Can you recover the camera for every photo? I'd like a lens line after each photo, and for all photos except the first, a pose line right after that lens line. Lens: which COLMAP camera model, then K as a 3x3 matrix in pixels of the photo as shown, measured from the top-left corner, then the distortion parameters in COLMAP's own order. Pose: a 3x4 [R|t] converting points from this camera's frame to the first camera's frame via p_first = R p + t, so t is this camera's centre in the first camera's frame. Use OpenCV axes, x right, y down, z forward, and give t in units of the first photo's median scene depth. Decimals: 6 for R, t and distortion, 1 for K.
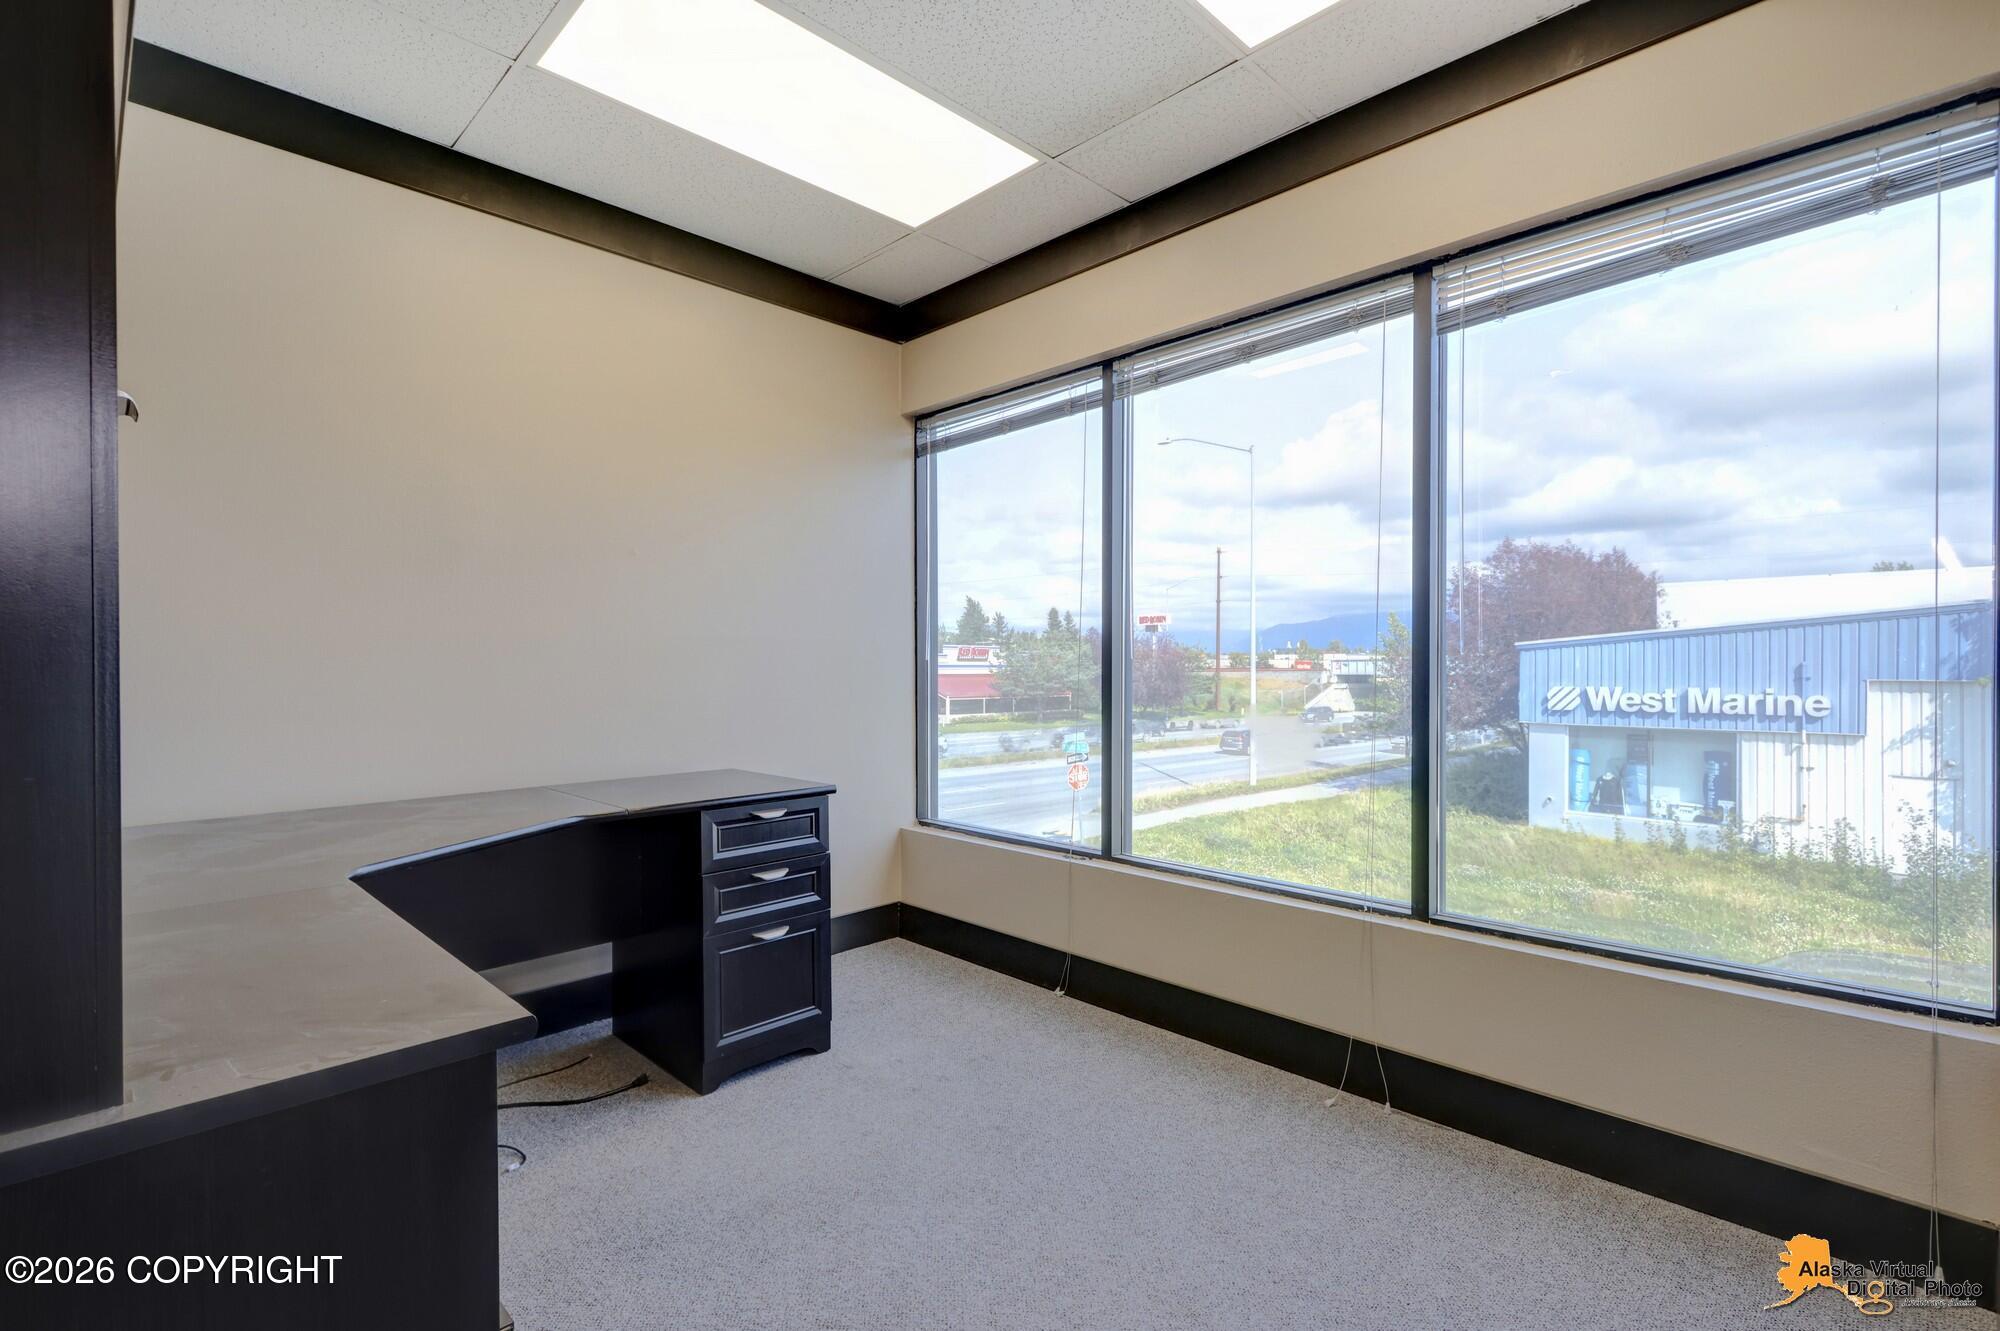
lens RADIAL K [[926.6, 0, 1013.2], [0, 926.6, 671.2], [0, 0, 1]] dist [-0.000492, 0.000247]
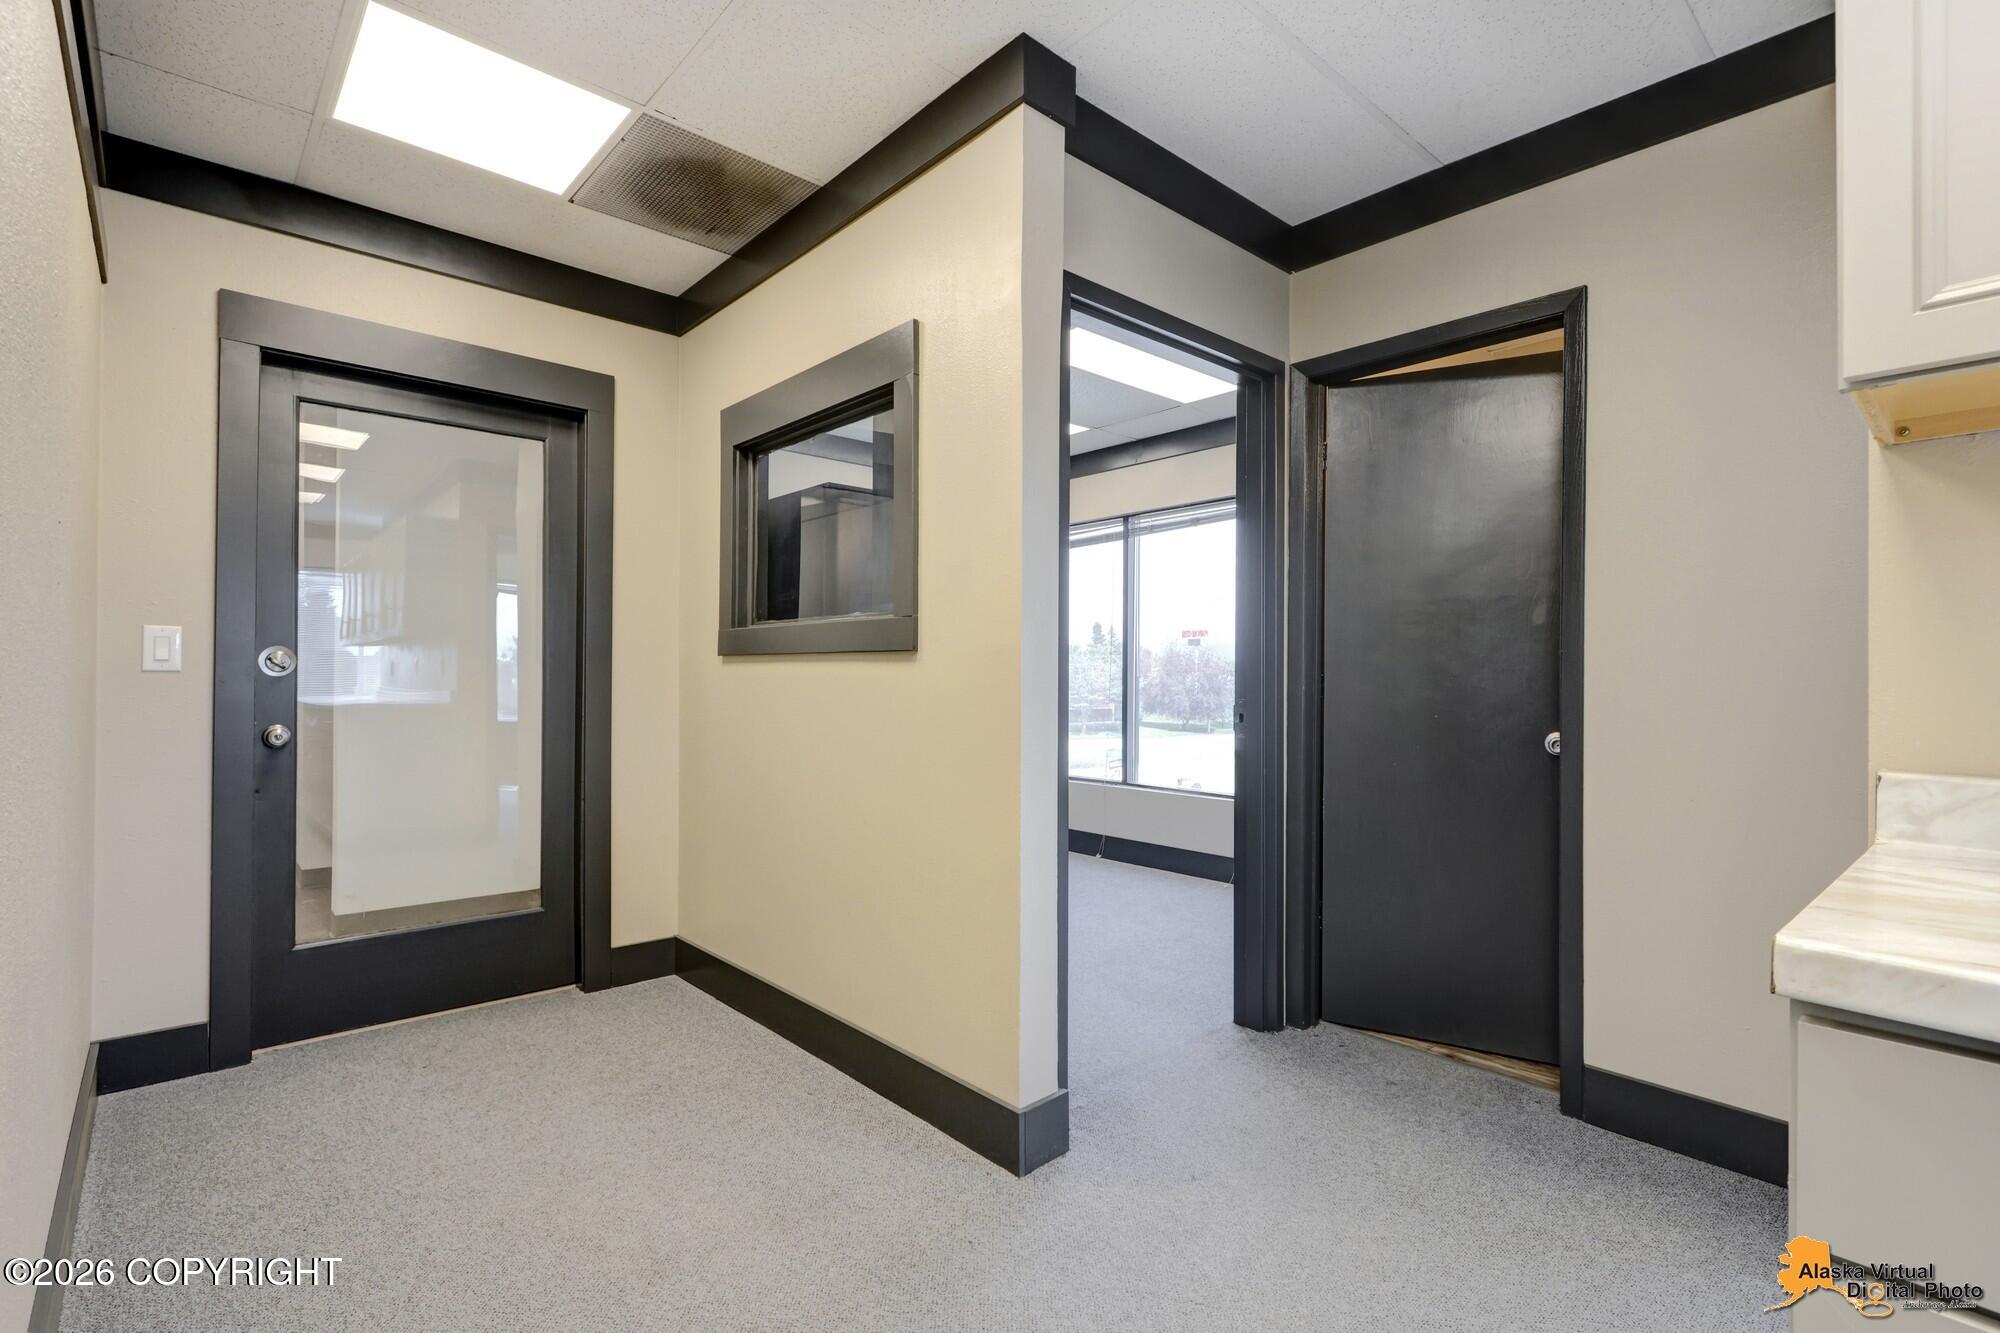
lens RADIAL K [[926.6, 0, 1002.0], [0, 926.6, 676.2], [0, 0, 1]] dist [-0.000492, 0.000247]
pose [[0.998261, 0.002541, -0.058886, -0.030384], [-0.003033, 0.999961, -0.008274, -0.000380], [0.058863, 0.008438, 0.998230, -0.737817]]
